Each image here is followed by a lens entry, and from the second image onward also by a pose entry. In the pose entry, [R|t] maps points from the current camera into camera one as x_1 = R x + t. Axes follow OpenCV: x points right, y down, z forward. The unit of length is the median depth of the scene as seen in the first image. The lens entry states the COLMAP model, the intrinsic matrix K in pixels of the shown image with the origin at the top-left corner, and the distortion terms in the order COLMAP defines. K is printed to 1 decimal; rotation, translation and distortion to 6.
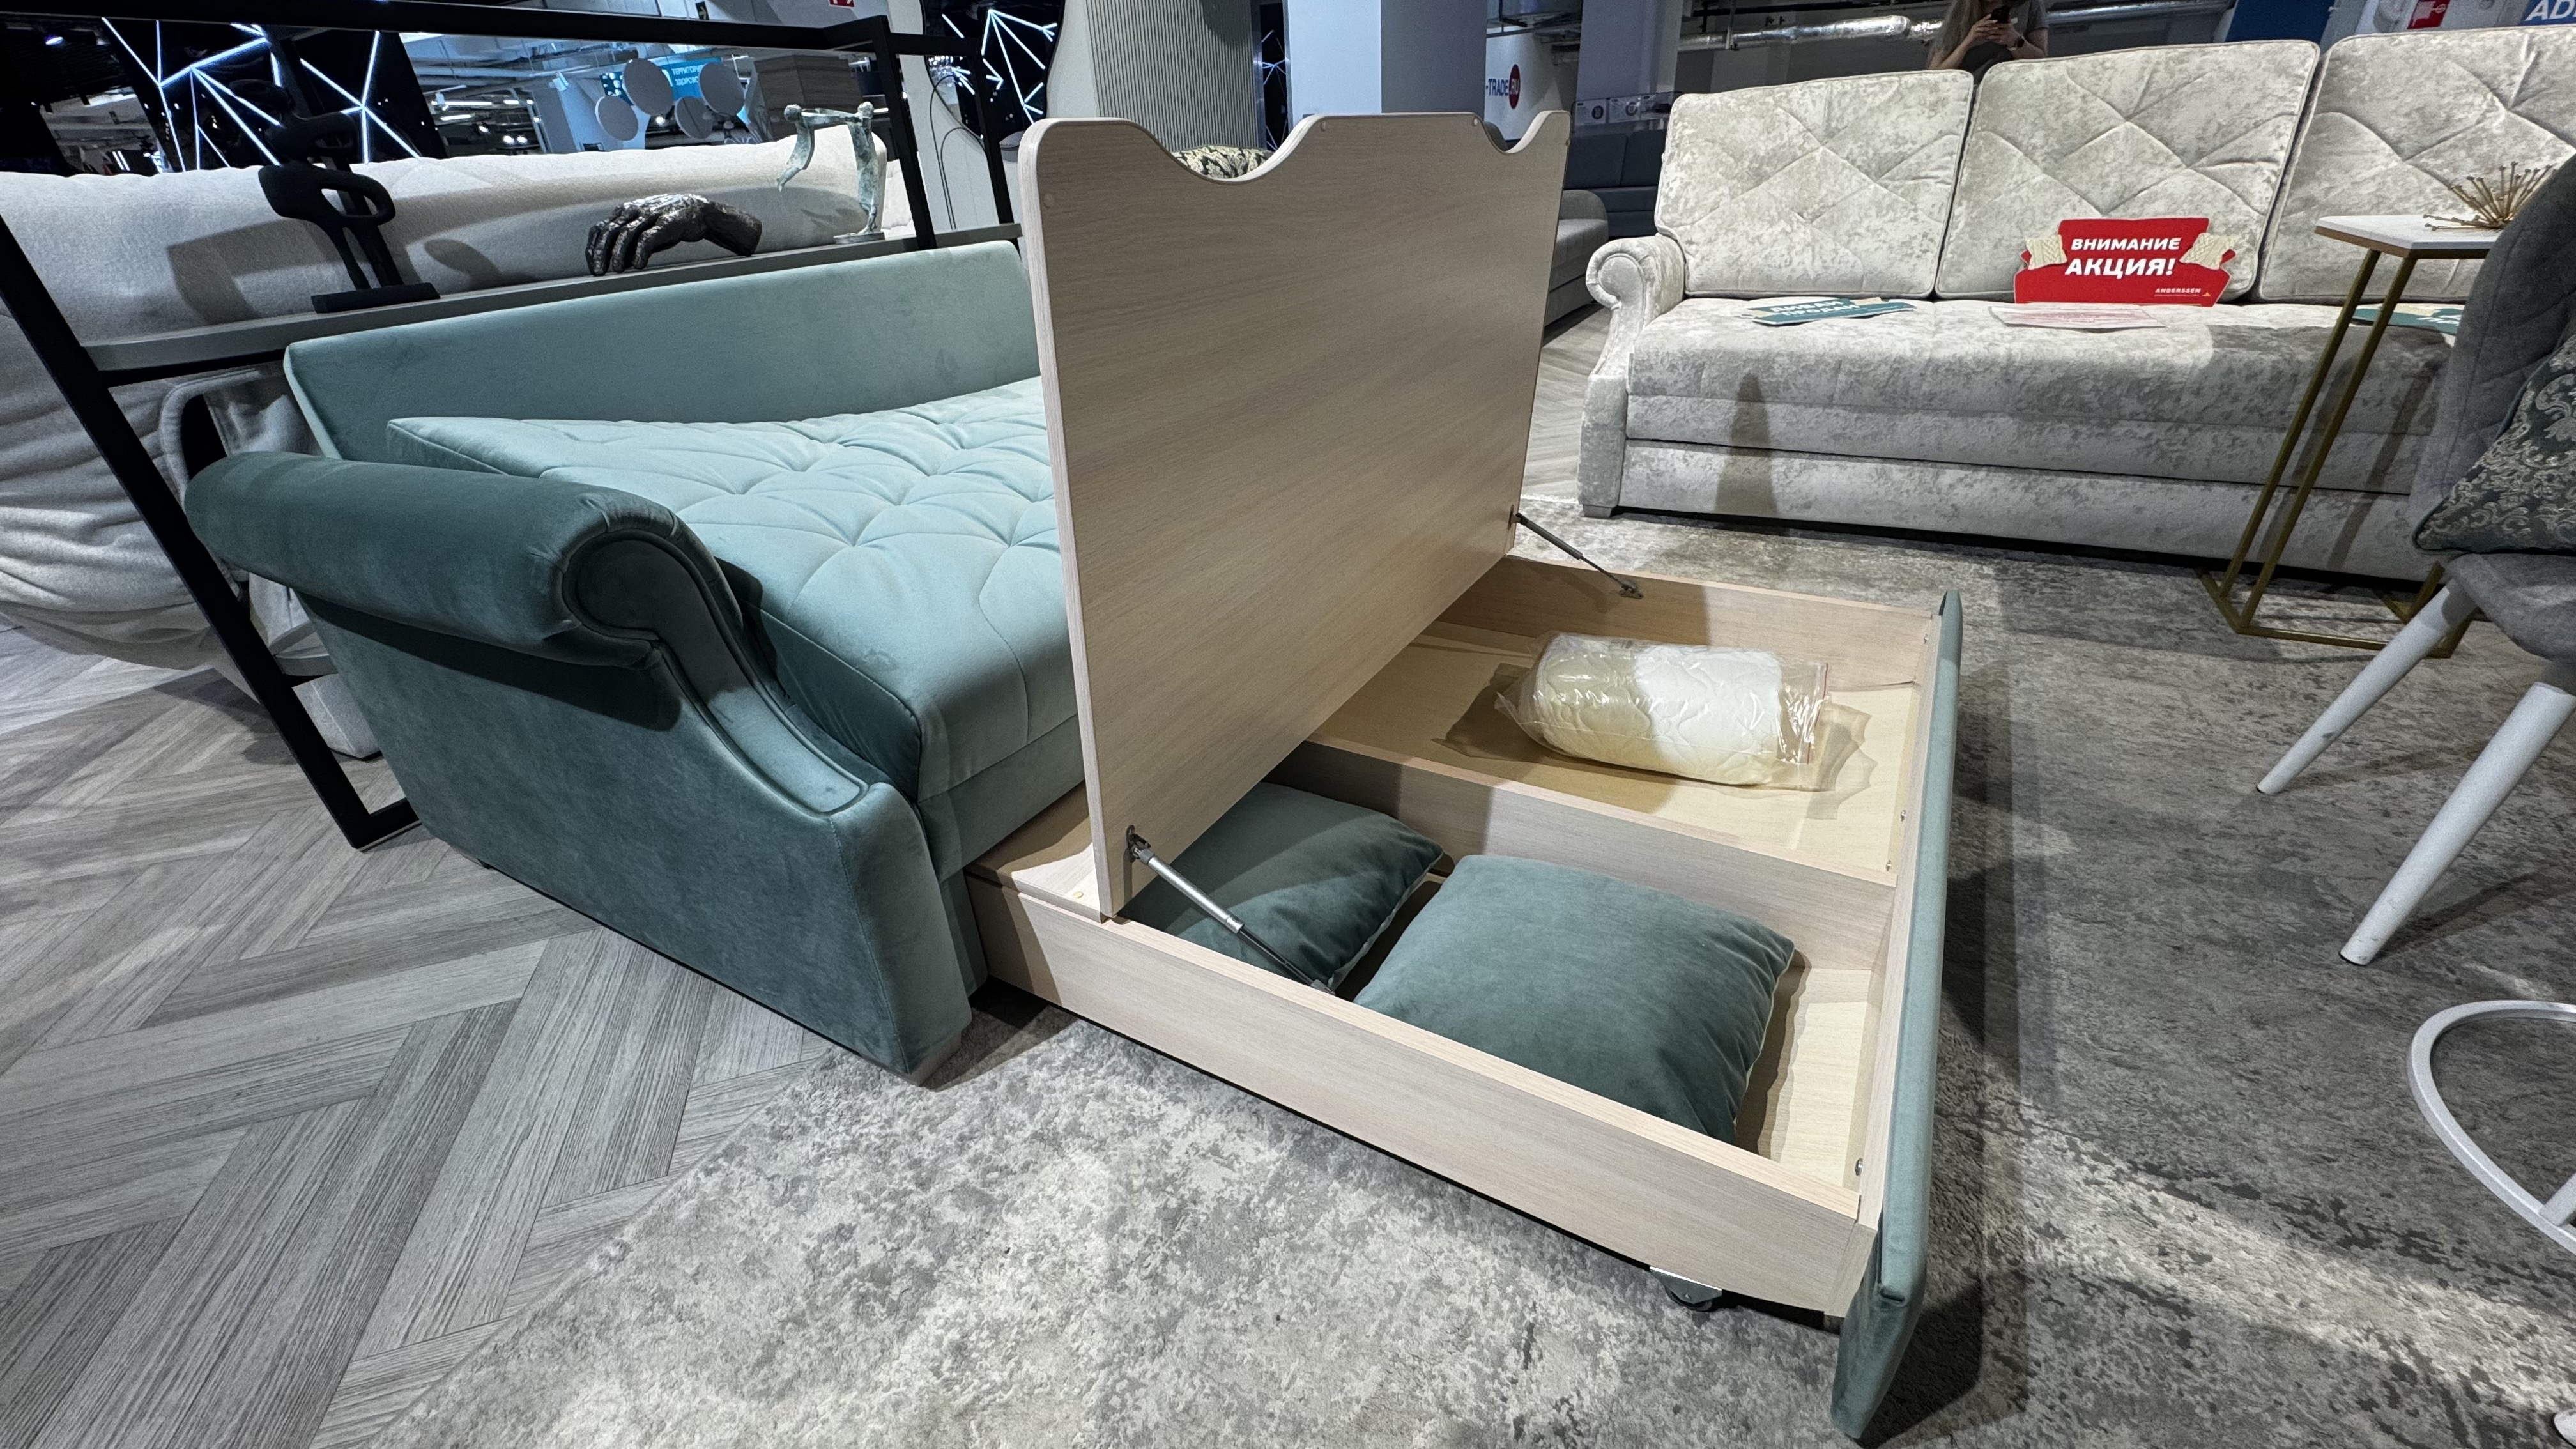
lens RADIAL K [[1019.7, 0, 1284.9], [0, 1019.7, 727.6], [0, 0, 1]] dist [-0.003881, 0.000638]
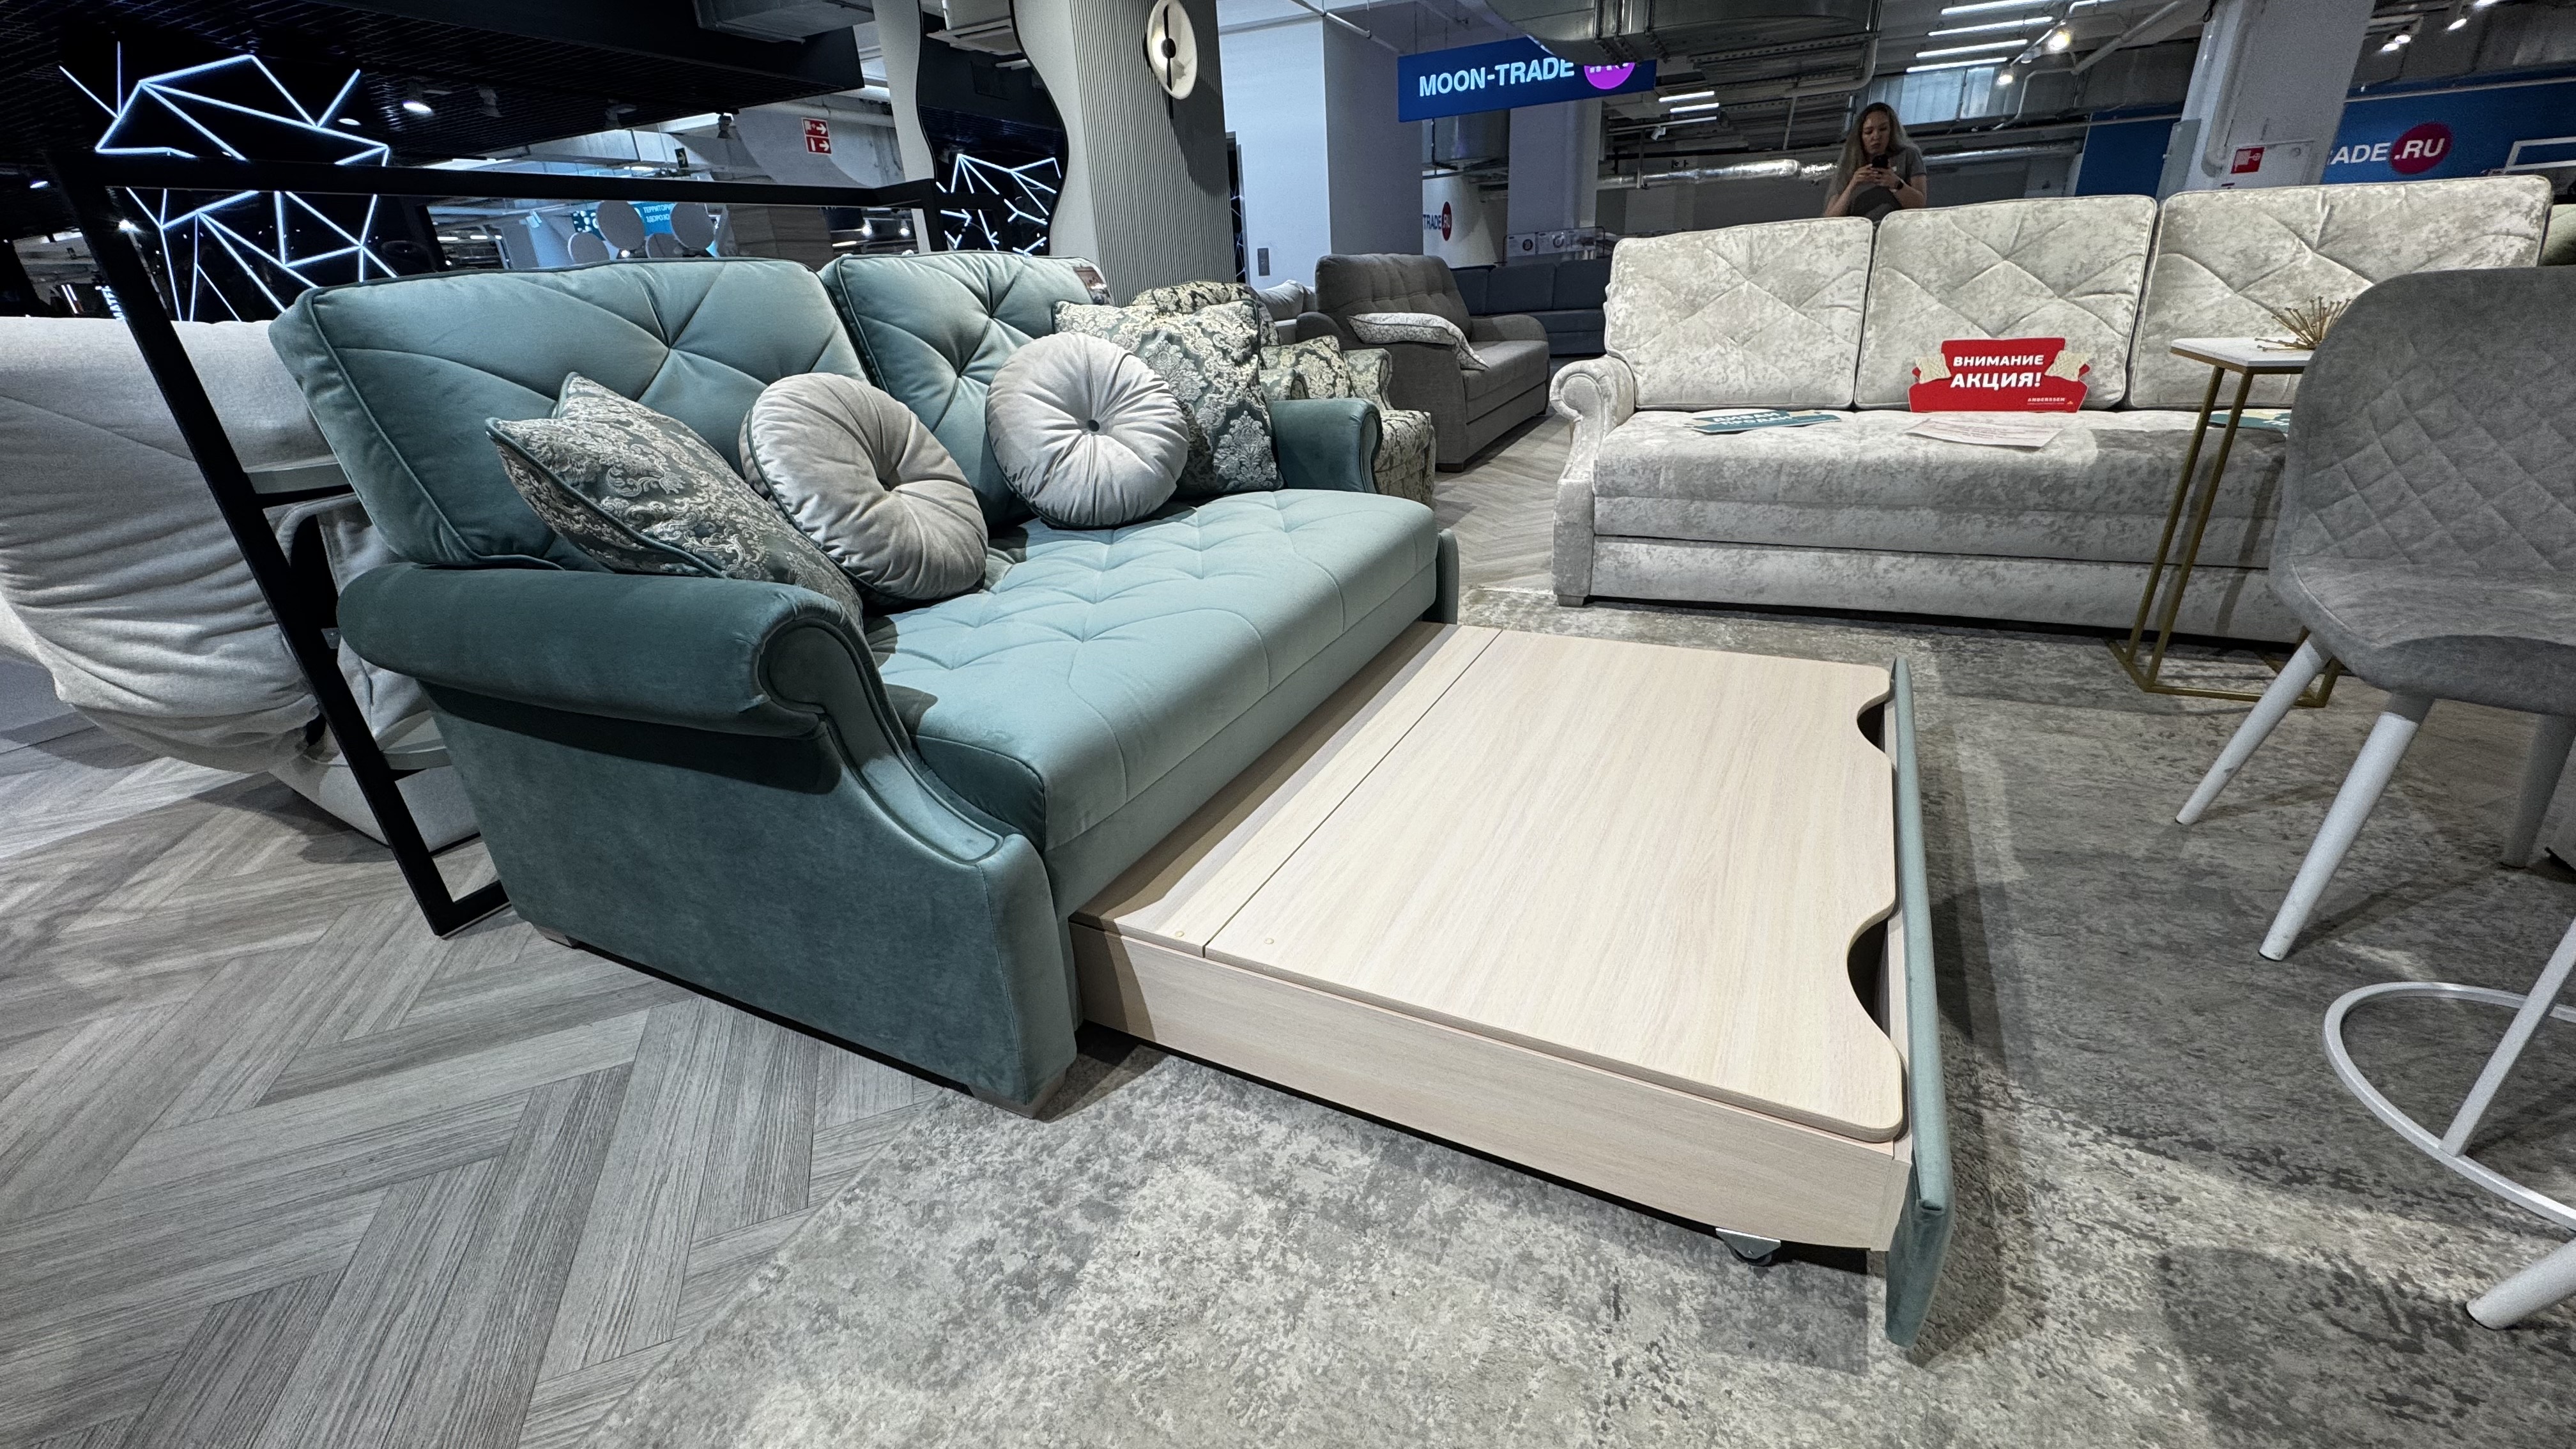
lens RADIAL K [[1019.7, 0, 1283.7], [0, 1019.7, 727.5], [0, 0, 1]] dist [-0.003881, 0.000638]
pose [[0.998597, -0.025679, 0.046304, -0.106042], [0.030125, 0.994725, -0.098050, 0.040803], [-0.043542, 0.099308, 0.994104, -0.114717]]
